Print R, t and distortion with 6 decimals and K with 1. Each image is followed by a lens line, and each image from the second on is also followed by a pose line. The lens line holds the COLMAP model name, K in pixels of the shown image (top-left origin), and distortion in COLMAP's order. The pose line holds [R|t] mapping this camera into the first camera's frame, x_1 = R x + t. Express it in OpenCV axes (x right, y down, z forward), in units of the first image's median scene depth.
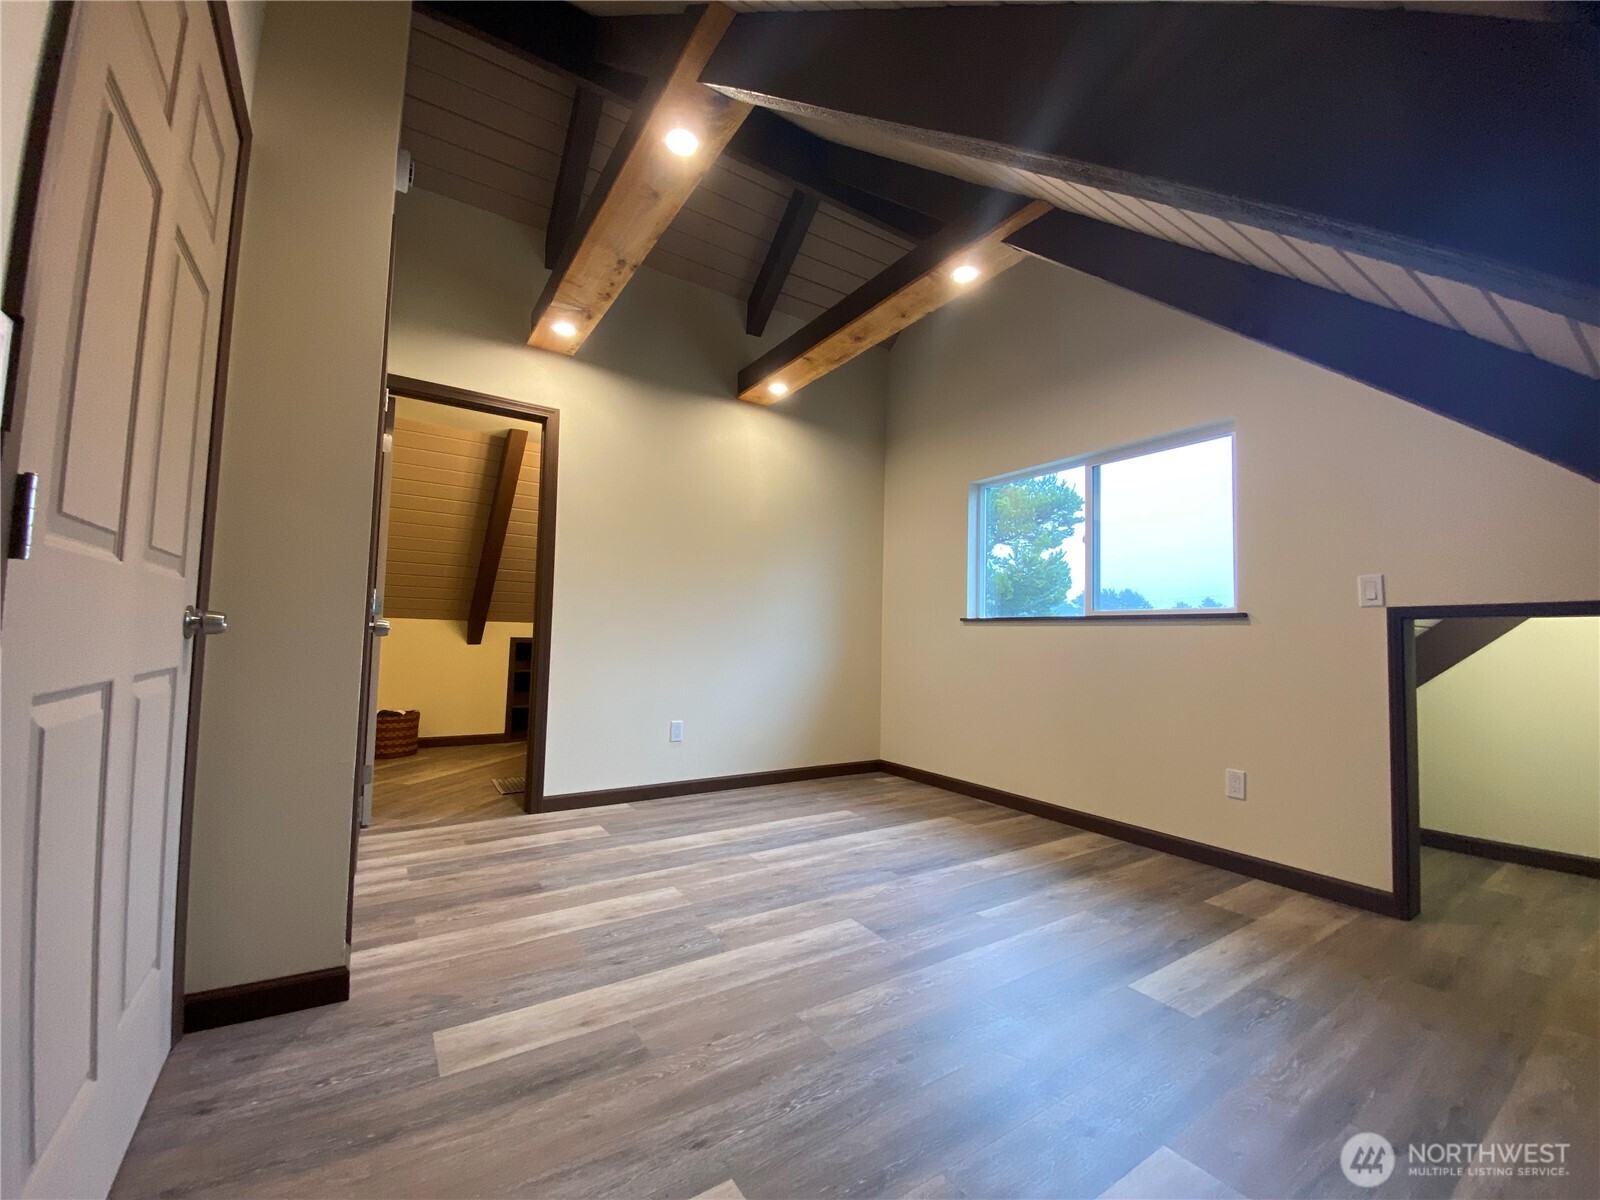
lens RADIAL K [[646.8, 0, 797.9], [0, 646.8, 606.2], [0, 0, 1]] dist [0.012751, -0.001398]
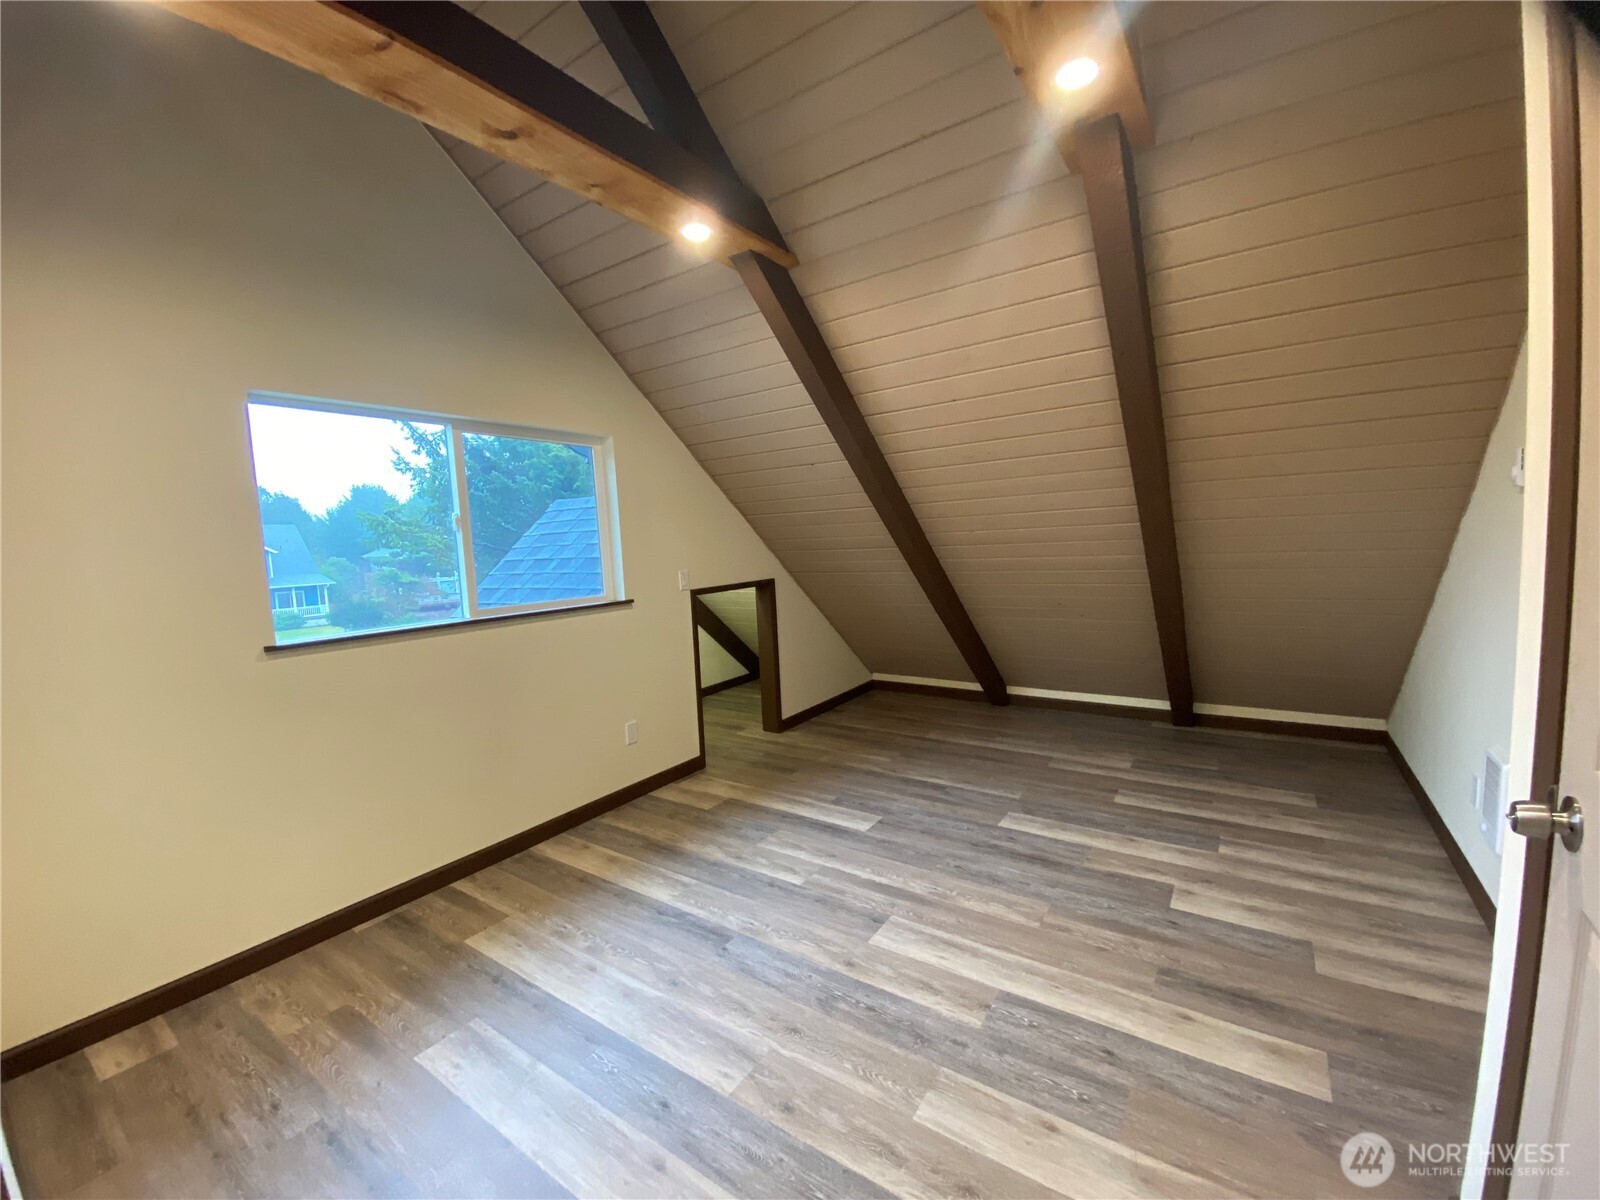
lens RADIAL K [[646.8, 0, 803.1], [0, 646.8, 606.4], [0, 0, 1]] dist [0.012751, -0.001398]
pose [[-0.374929, -0.112645, 0.920184, -0.763128], [-0.013499, 0.993149, 0.116077, -0.159355], [-0.926955, 0.031099, -0.373881, 1.472024]]
